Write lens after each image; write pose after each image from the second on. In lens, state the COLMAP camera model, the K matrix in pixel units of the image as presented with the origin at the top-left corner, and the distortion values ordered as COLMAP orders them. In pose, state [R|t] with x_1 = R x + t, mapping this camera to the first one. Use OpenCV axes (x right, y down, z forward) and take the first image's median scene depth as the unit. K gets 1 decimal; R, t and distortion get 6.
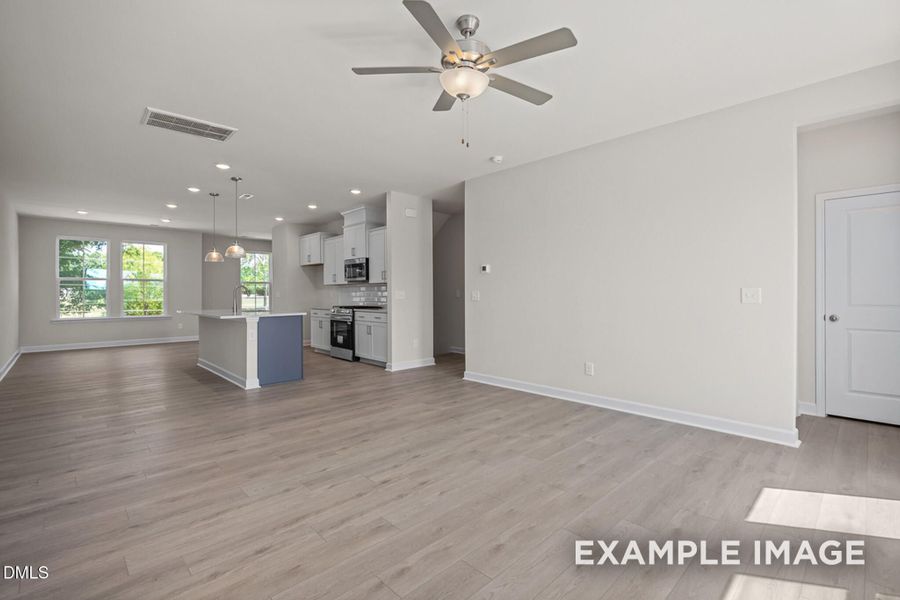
lens RADIAL K [[406.4, 0, 451.1], [0, 406.4, 295.8], [0, 0, 1]] dist [-0.009681, 0.000032]
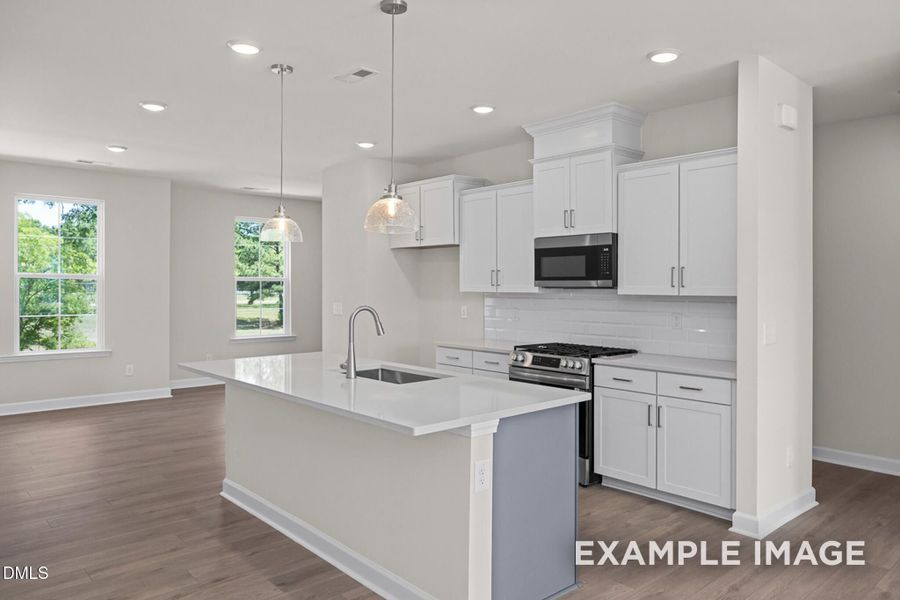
lens RADIAL K [[627.3, 0, 456.1], [0, 627.3, 292.7], [0, 0, 1]] dist [0.008052, 0.000377]
pose [[0.999352, 0.007005, -0.035306, -0.378859], [-0.006785, 0.999957, 0.006324, -0.039395], [0.035348, -0.006080, 0.999357, 0.387800]]
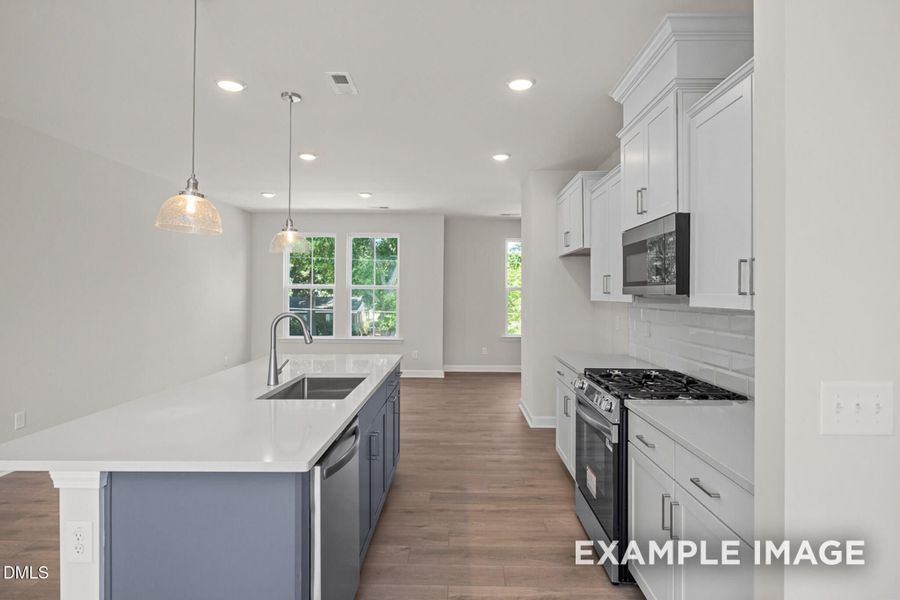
lens RADIAL K [[473.6, 0, 452.2], [0, 473.6, 292.7], [0, 0, 1]] dist [-0.003363, 0.000392]
pose [[0.710882, 0.006129, -0.703285, -0.102294], [-0.011188, 0.999934, -0.002595, -0.041556], [0.703222, 0.009713, 0.710904, 0.730857]]
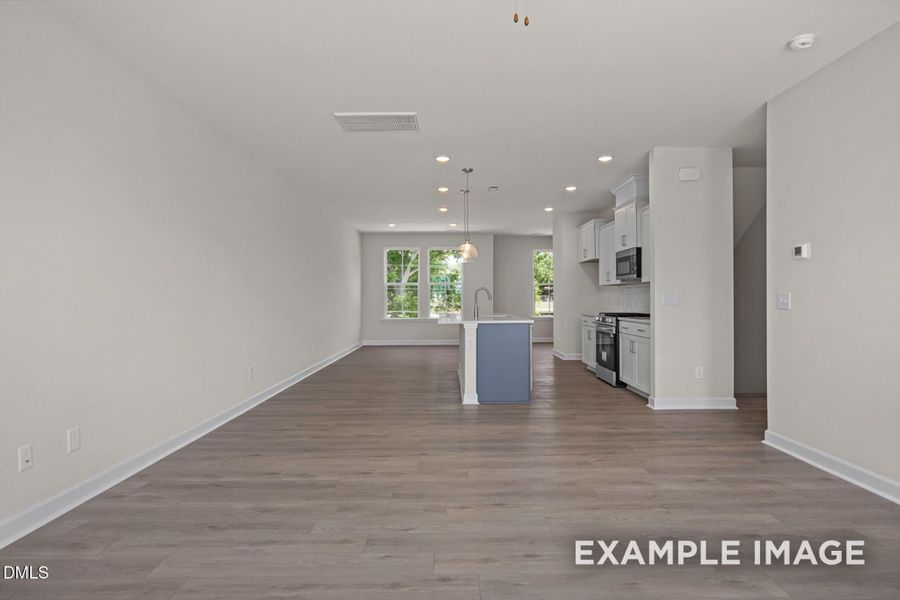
lens RADIAL K [[473.6, 0, 454.4], [0, 473.6, 299.4], [0, 0, 1]] dist [-0.003363, 0.000392]
pose [[0.729978, 0.002986, -0.683464, 0.144817], [-0.002754, 0.999995, 0.001429, -0.000610], [0.683465, 0.000839, 0.729983, 0.170258]]
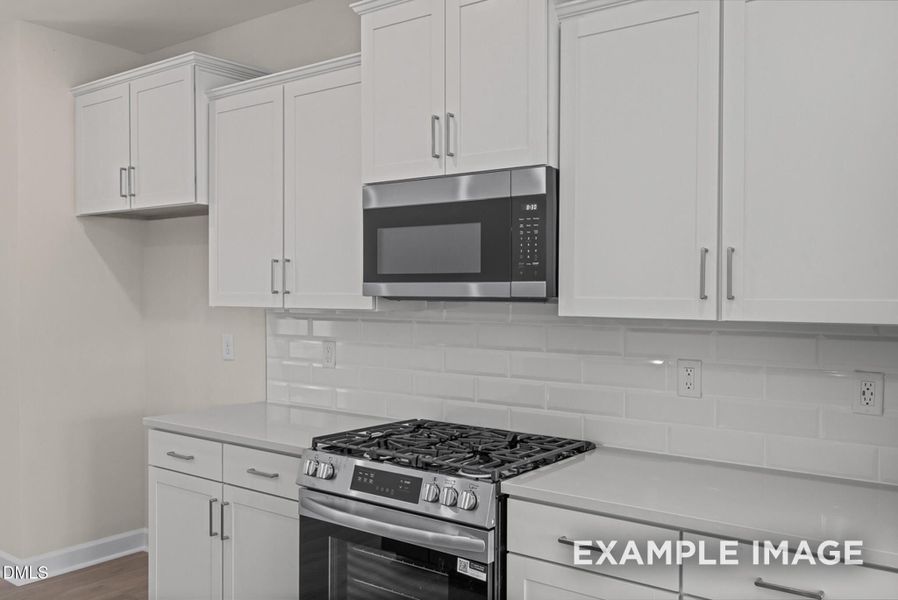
lens RADIAL K [[761.3, 0, 446.6], [0, 761.3, 300.9], [0, 0, 1]] dist [0.011608, 0.006844]
pose [[0.986173, 0.011279, 0.165336, -0.332341], [-0.011687, 0.999931, 0.001498, -0.041262], [-0.165308, -0.003409, 0.986236, 0.757859]]
